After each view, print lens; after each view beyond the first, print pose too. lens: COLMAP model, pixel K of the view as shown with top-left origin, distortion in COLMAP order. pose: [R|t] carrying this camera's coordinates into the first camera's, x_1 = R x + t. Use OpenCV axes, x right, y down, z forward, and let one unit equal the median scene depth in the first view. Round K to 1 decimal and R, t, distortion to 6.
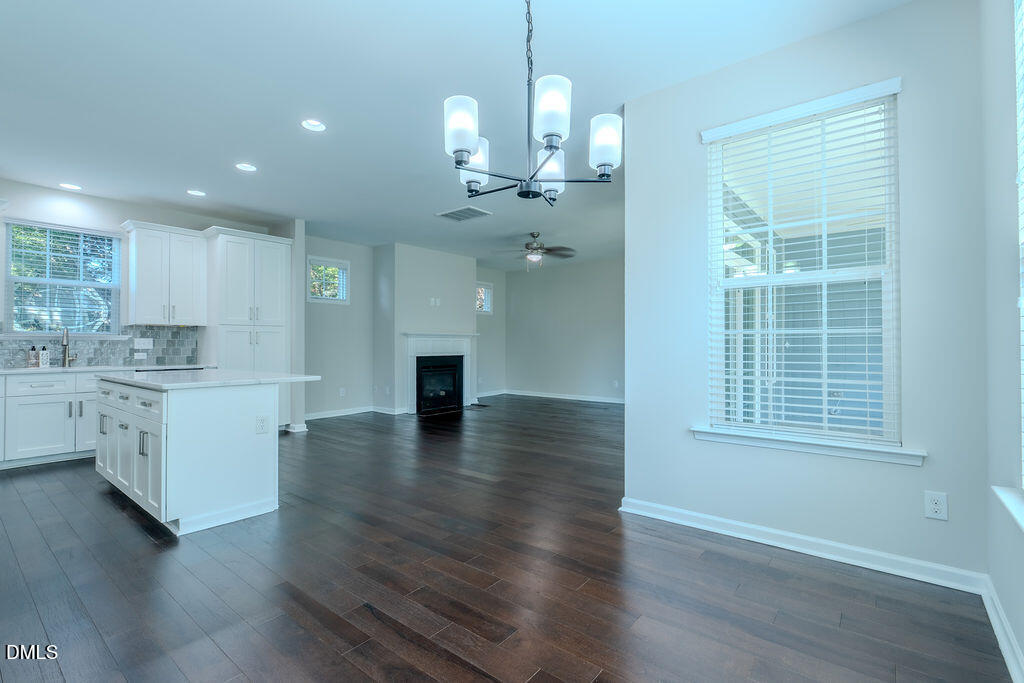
lens RADIAL K [[457.1, 0, 535.5], [0, 457.1, 339.6], [0, 0, 1]] dist [-0.000352, -0.000036]
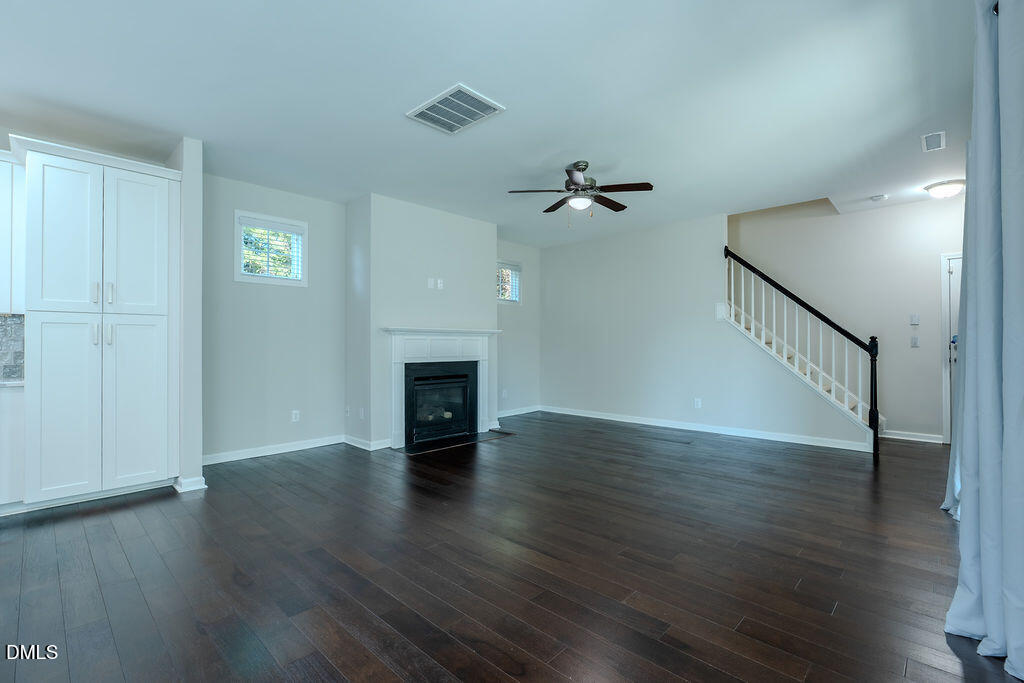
lens RADIAL K [[457.1, 0, 535.5], [0, 457.1, 339.6], [0, 0, 1]] dist [-0.000352, -0.000036]
pose [[0.995985, -0.002664, -0.089481, -0.007126], [0.002537, 0.999996, -0.001536, 0.003727], [0.089485, 0.001302, 0.995987, 0.345367]]
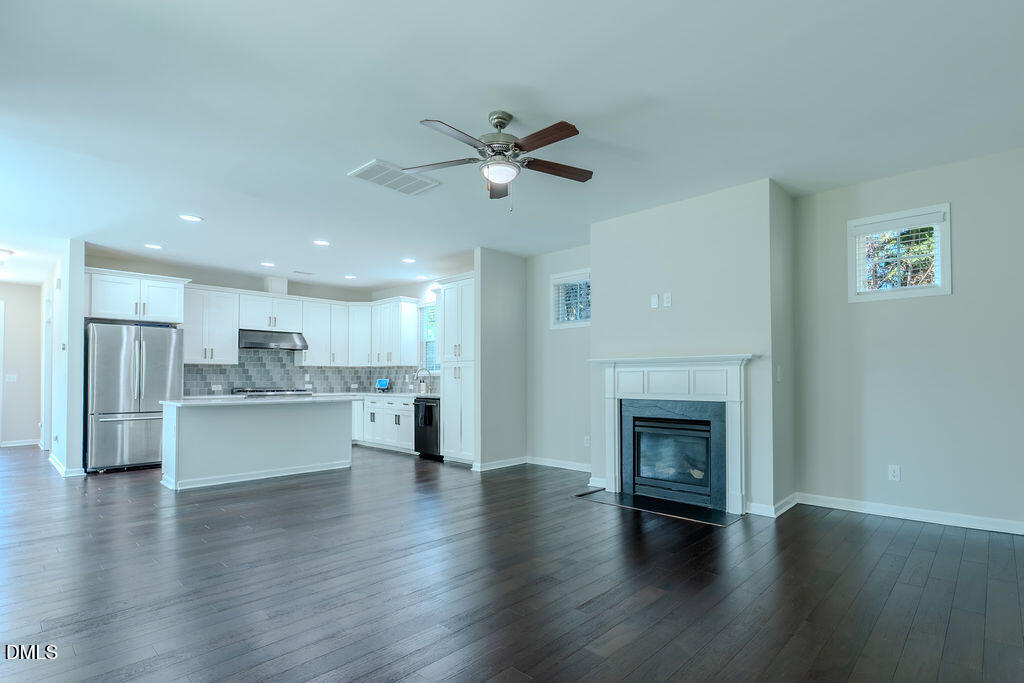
lens RADIAL K [[500.0, 0, 509.2], [0, 500.0, 375.6], [0, 0, 1]] dist [0.000931, 0.000108]
pose [[-0.130389, -0.008163, -0.991429, 0.401188], [0.011810, 0.999882, -0.009786, 0.011714], [0.991393, -0.012984, -0.130277, 0.950565]]
